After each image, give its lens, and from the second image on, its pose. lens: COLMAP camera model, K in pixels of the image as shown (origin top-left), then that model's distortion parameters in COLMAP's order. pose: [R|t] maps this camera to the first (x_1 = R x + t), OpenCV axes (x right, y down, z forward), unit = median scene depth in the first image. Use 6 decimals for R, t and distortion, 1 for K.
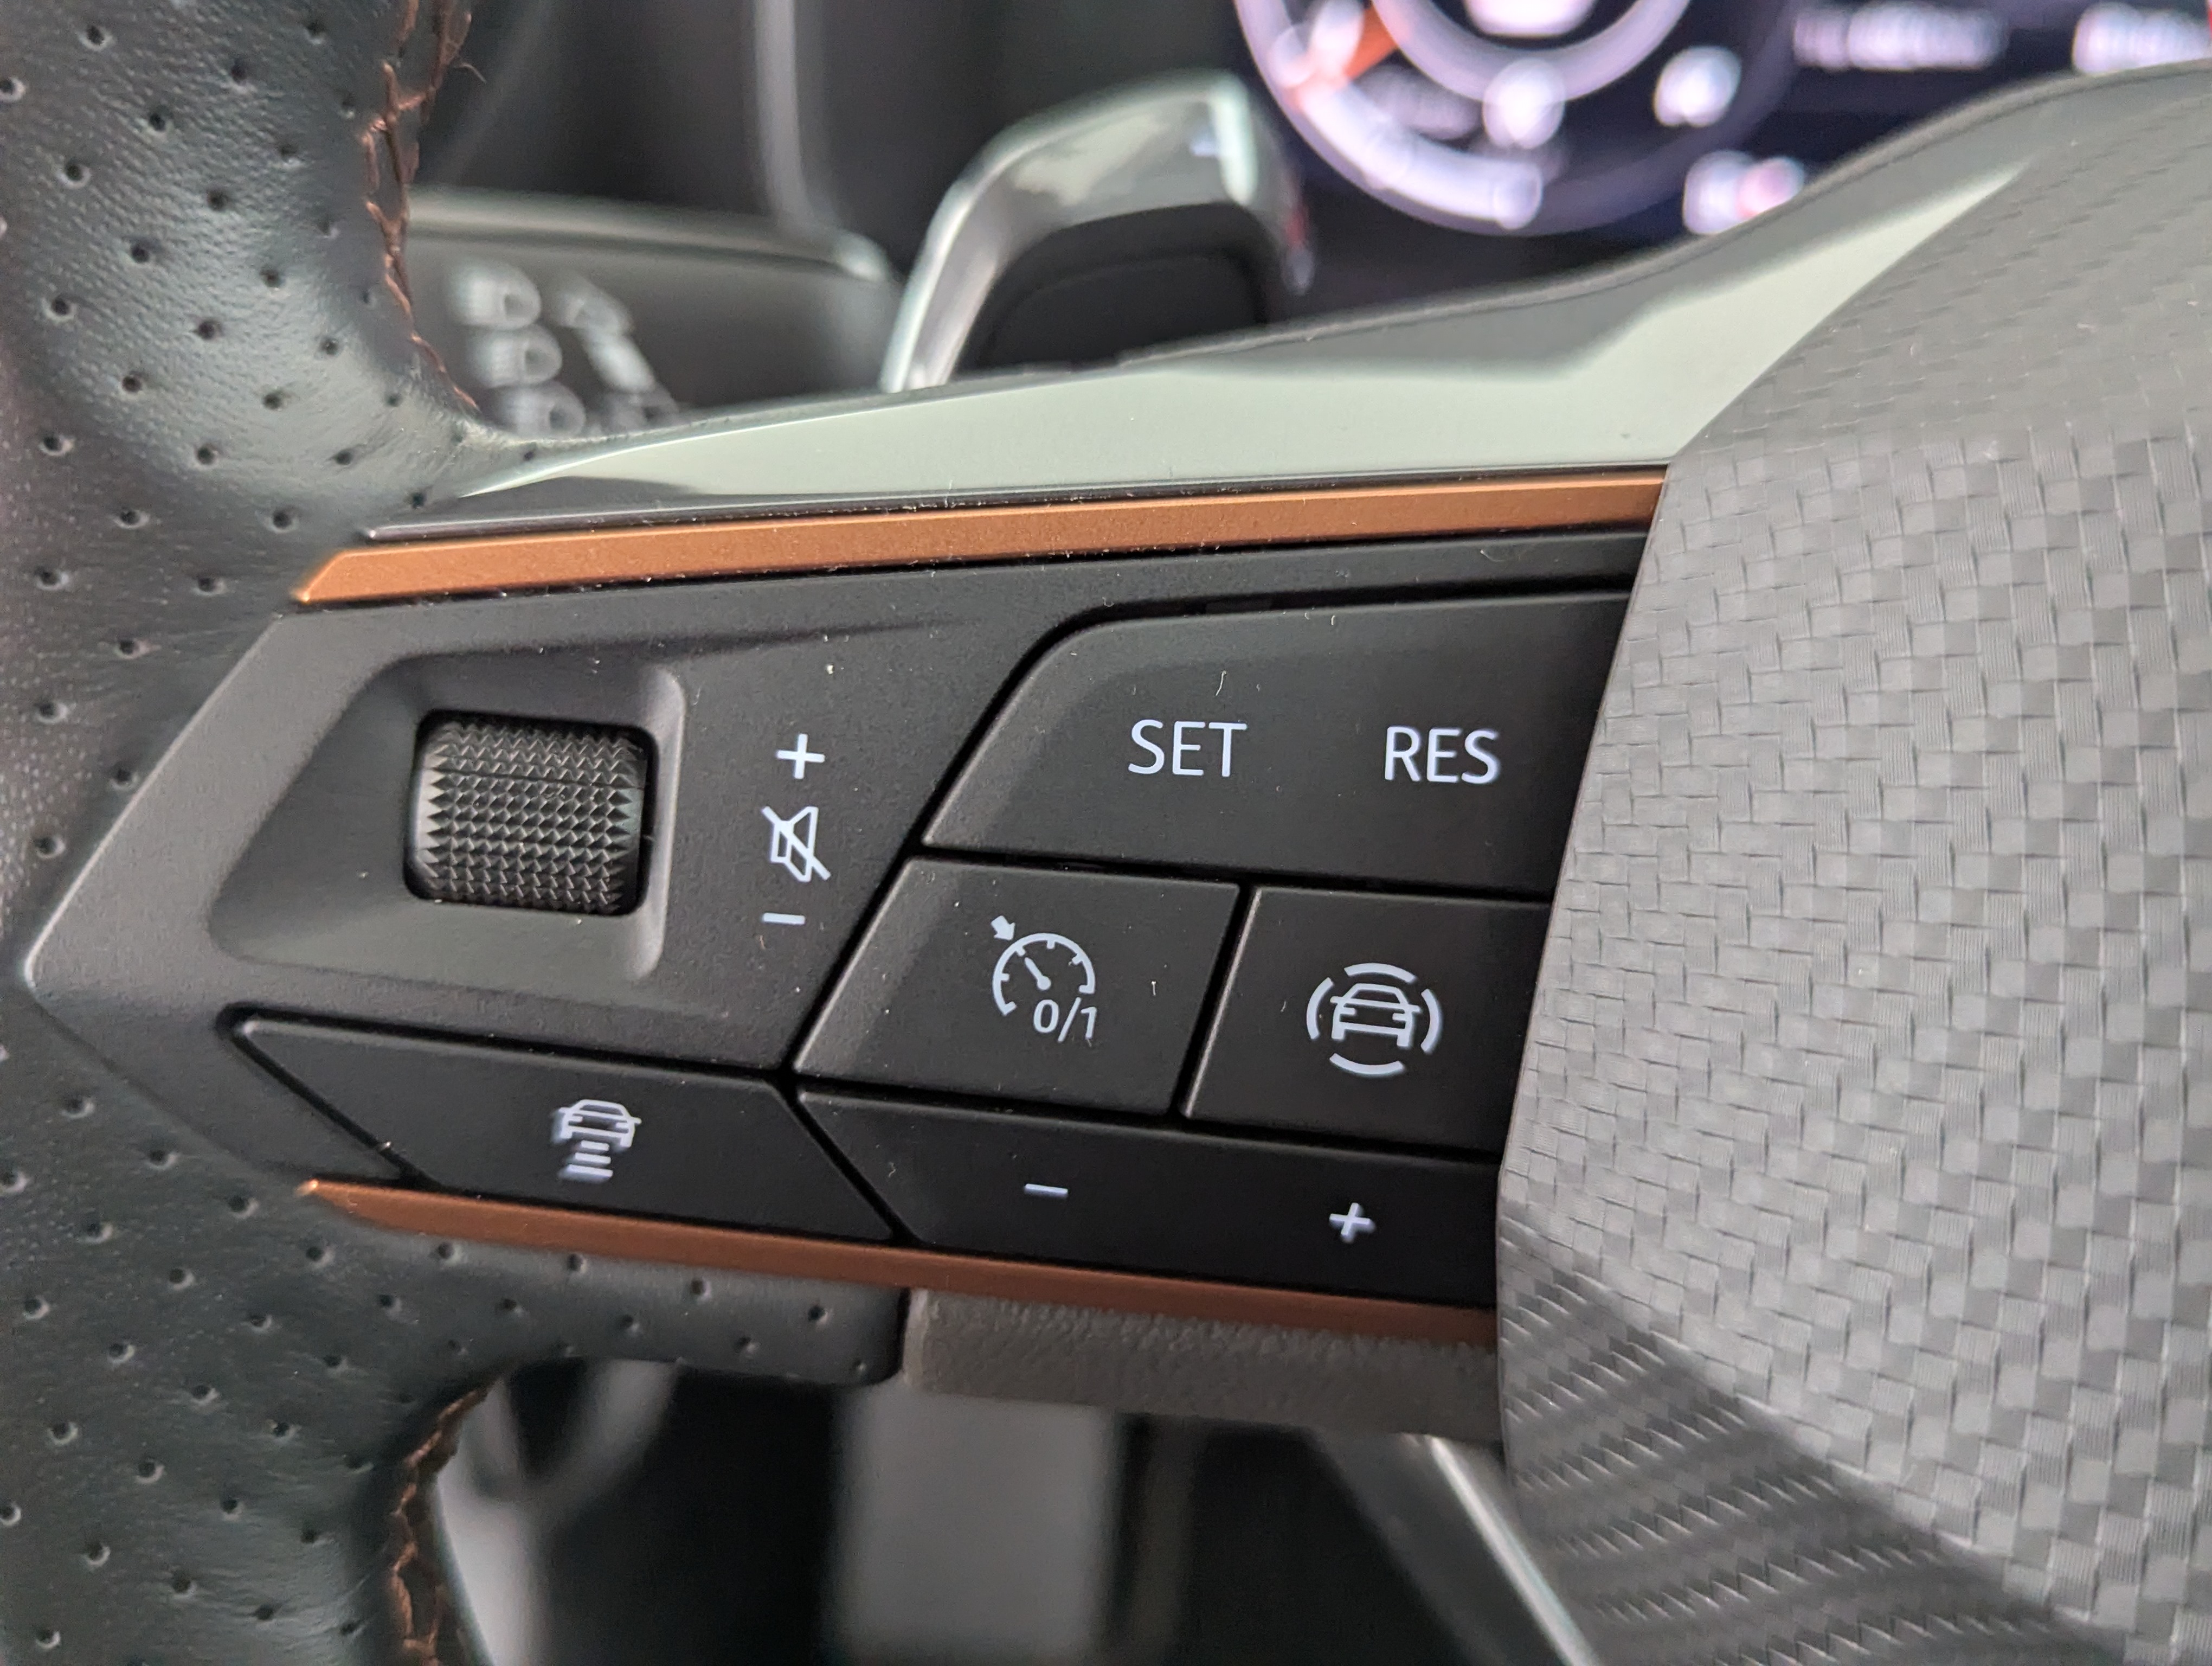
lens RADIAL K [[2142.8, 0, 1102.0], [0, 2142.8, 765.7], [0, 0, 1]] dist [-0.051630, -0.000259]
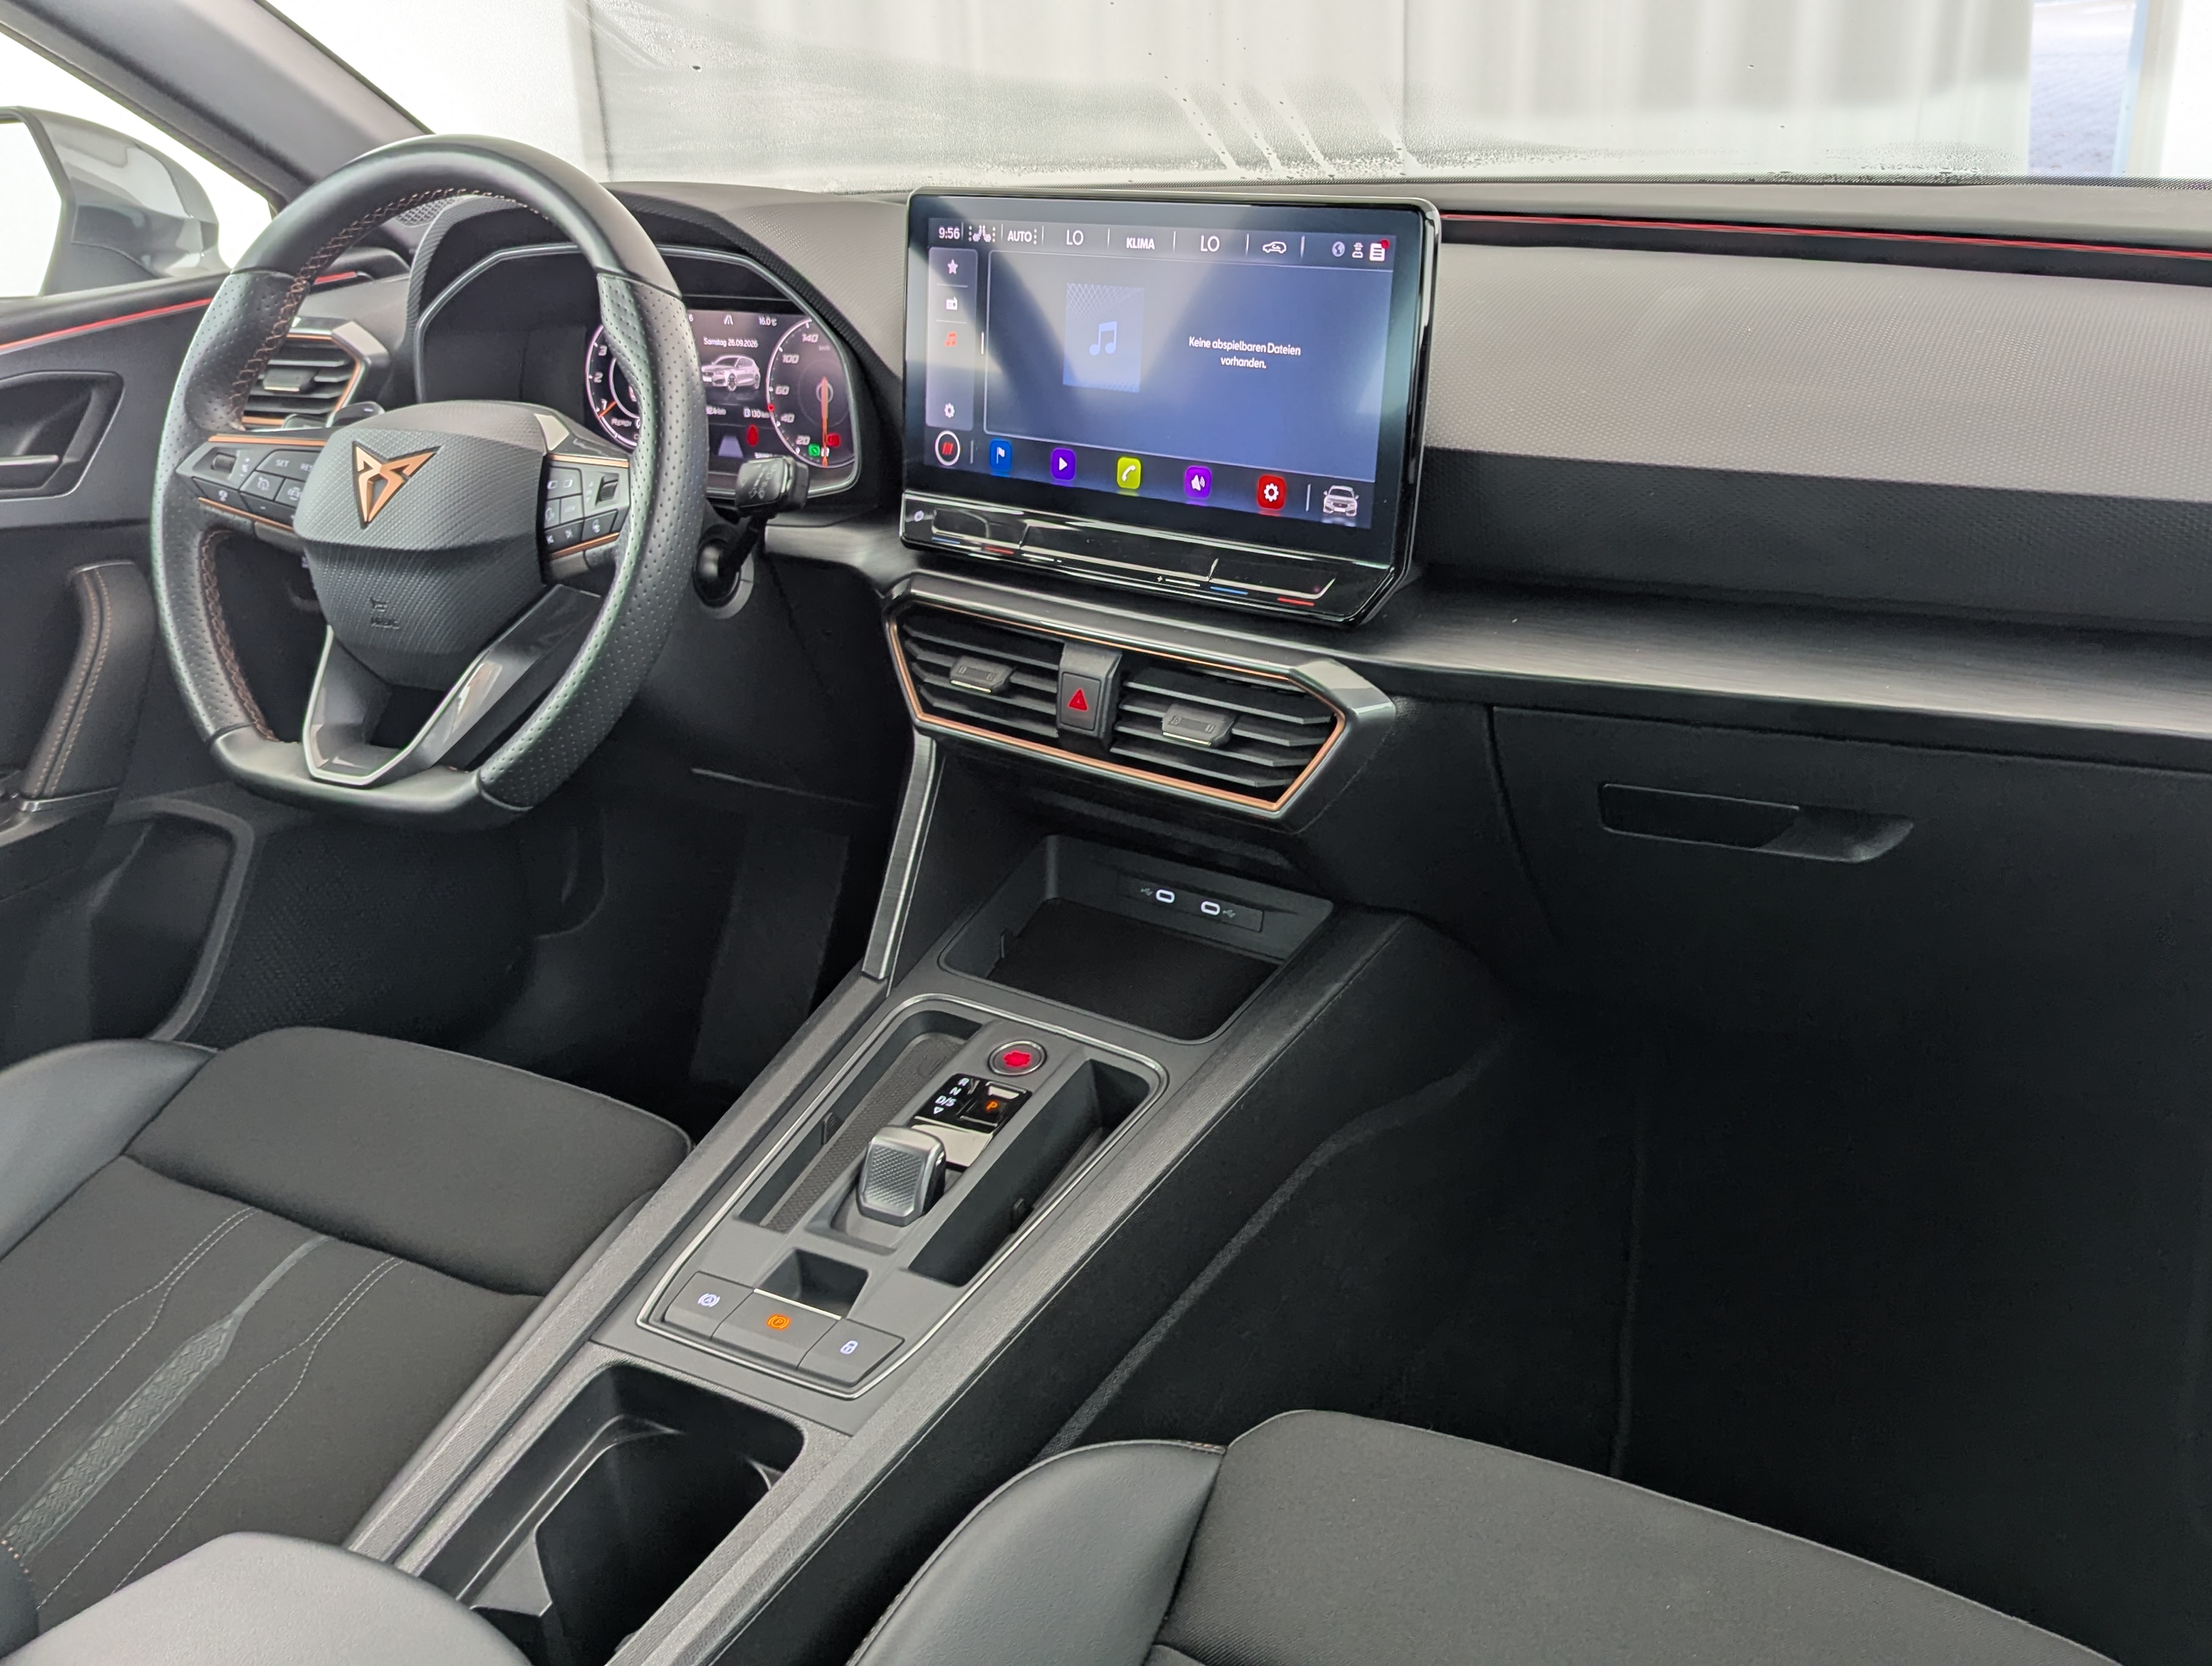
lens RADIAL K [[2003.5, 0, 1102.1], [0, 2003.5, 822.2], [0, 0, 1]] dist [0.050942, -0.018895]
pose [[0.919377, 0.125512, -0.372817, 7.054700], [-0.172106, 0.980554, -0.094306, 1.804273], [0.353730, 0.150866, 0.923100, -5.877550]]
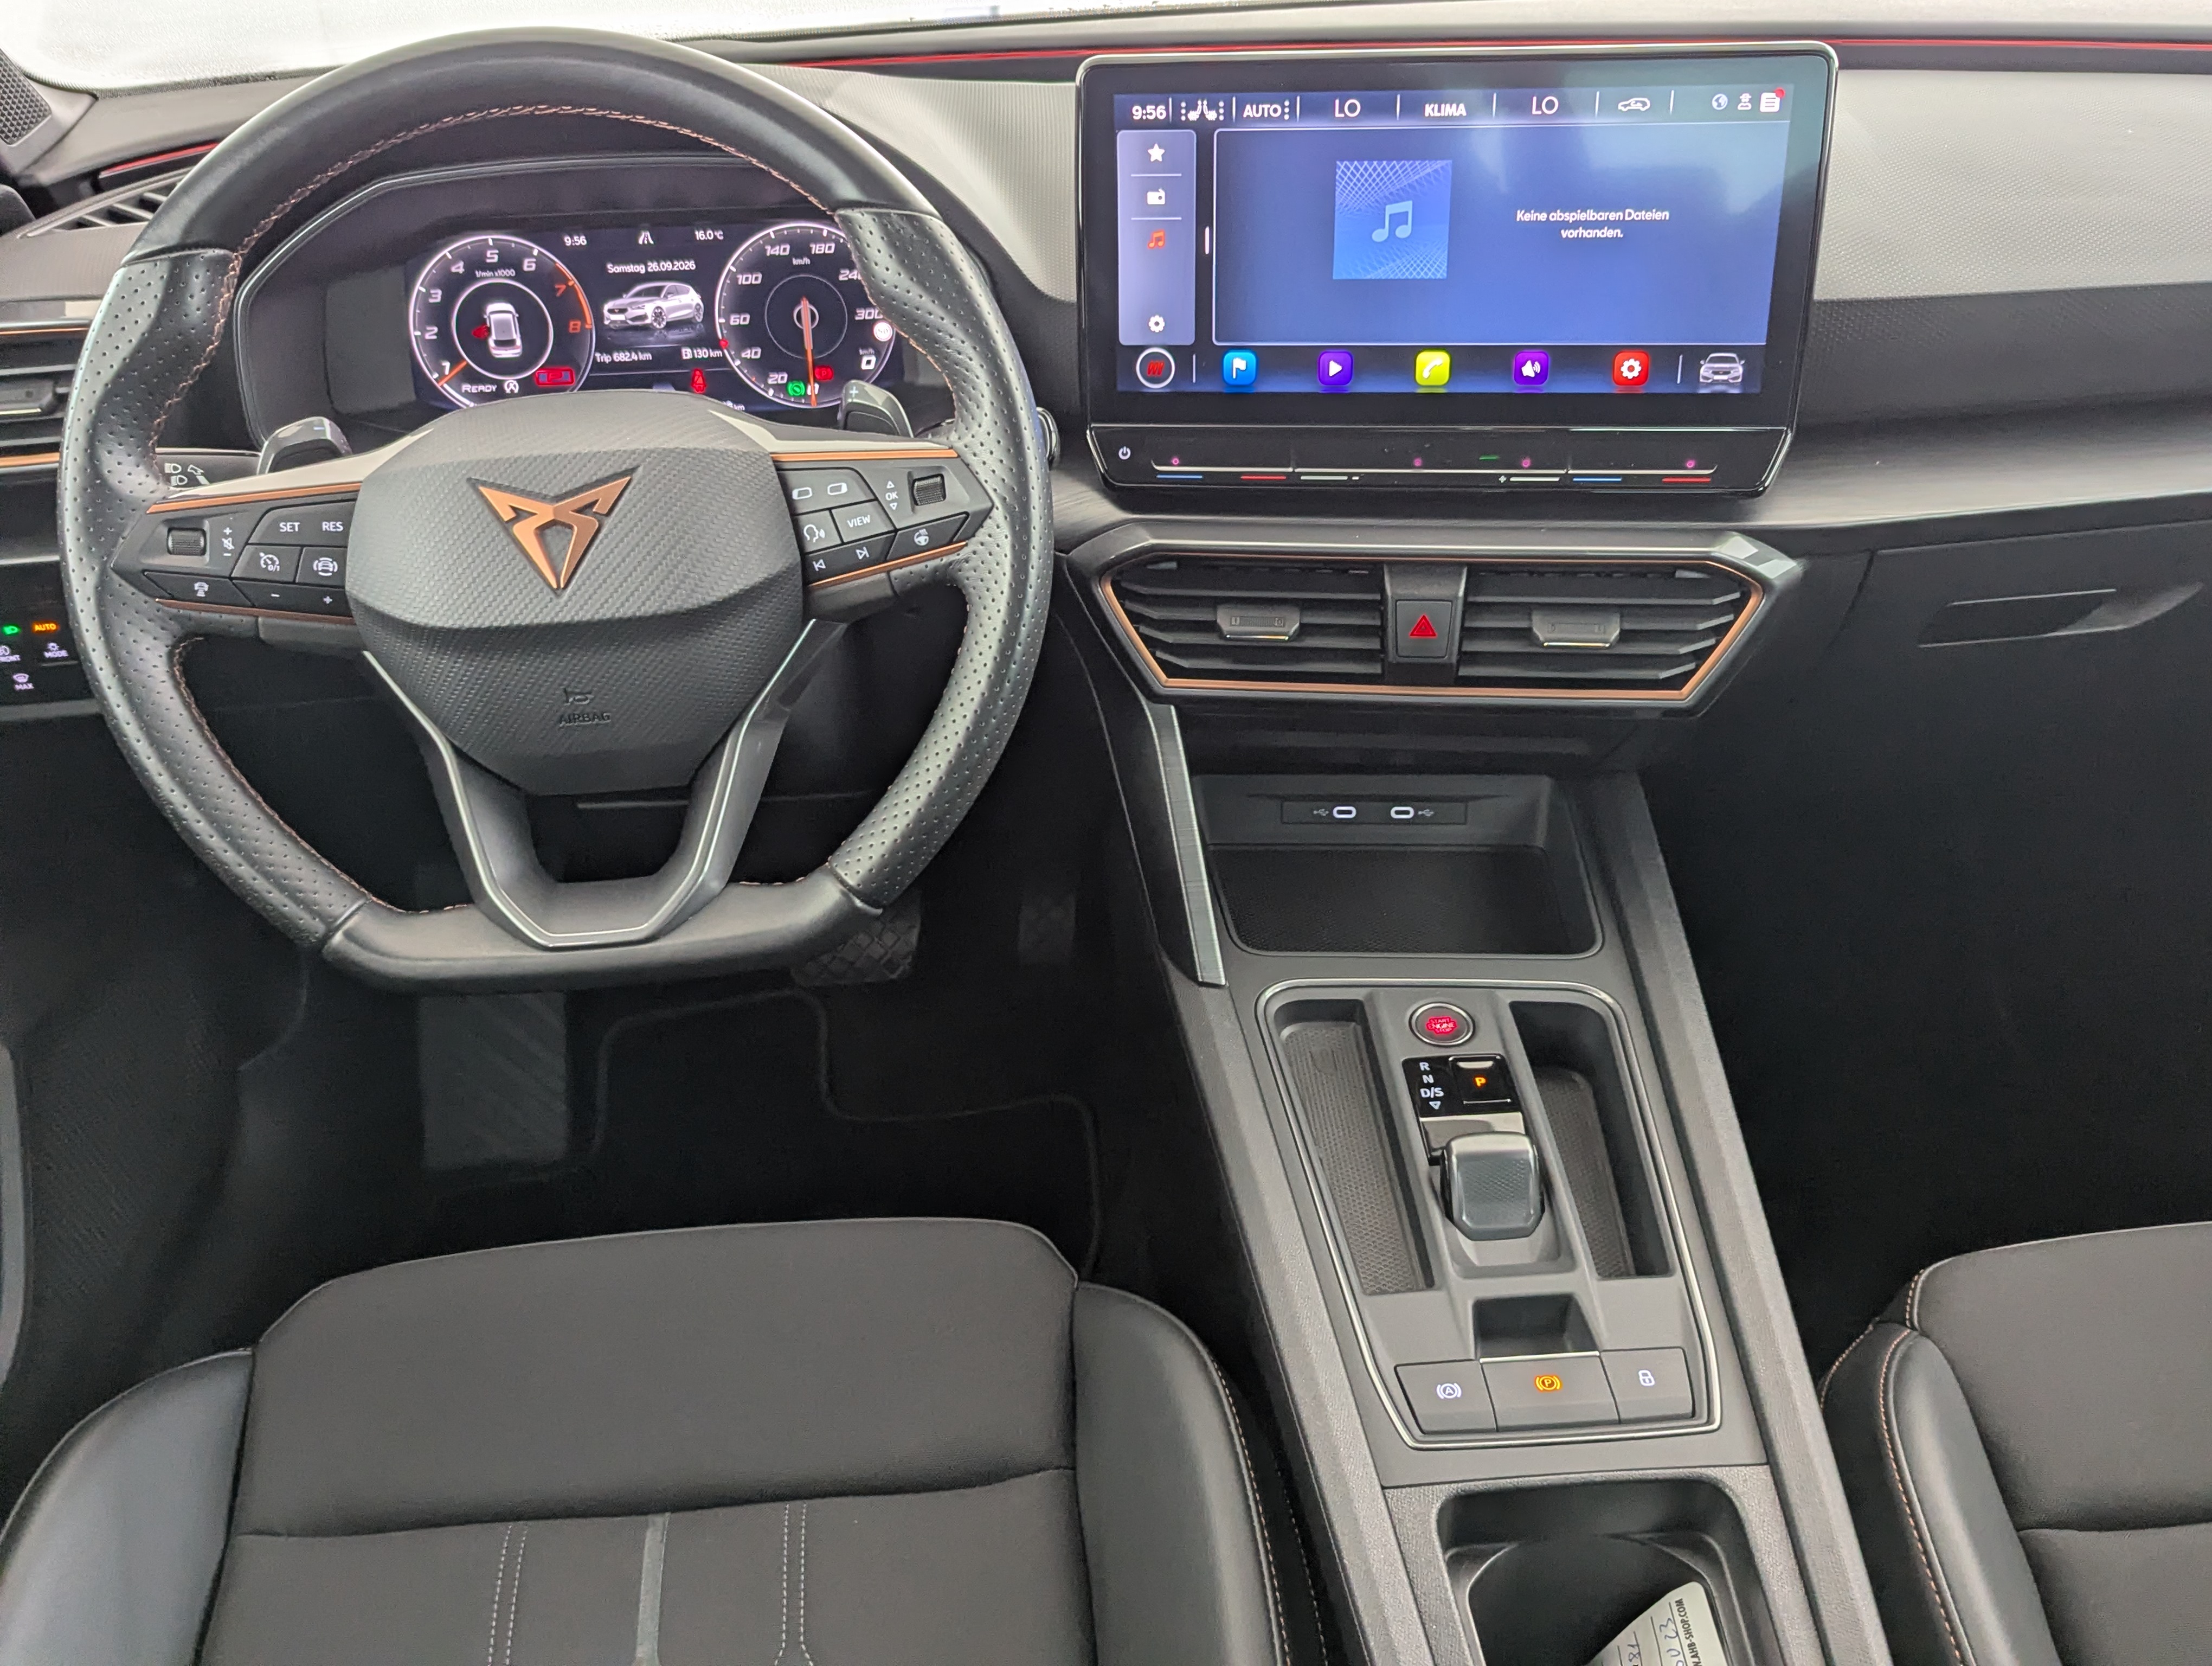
lens RADIAL K [[2021.1, 0, 1105.5], [0, 2021.1, 809.3], [0, 0, 1]] dist [0.036576, -0.002488]
pose [[0.985021, -0.097081, 0.142507, 1.568870], [0.100666, 0.994755, -0.018147, 1.248604], [-0.139998, 0.032221, 0.989627, -5.660550]]
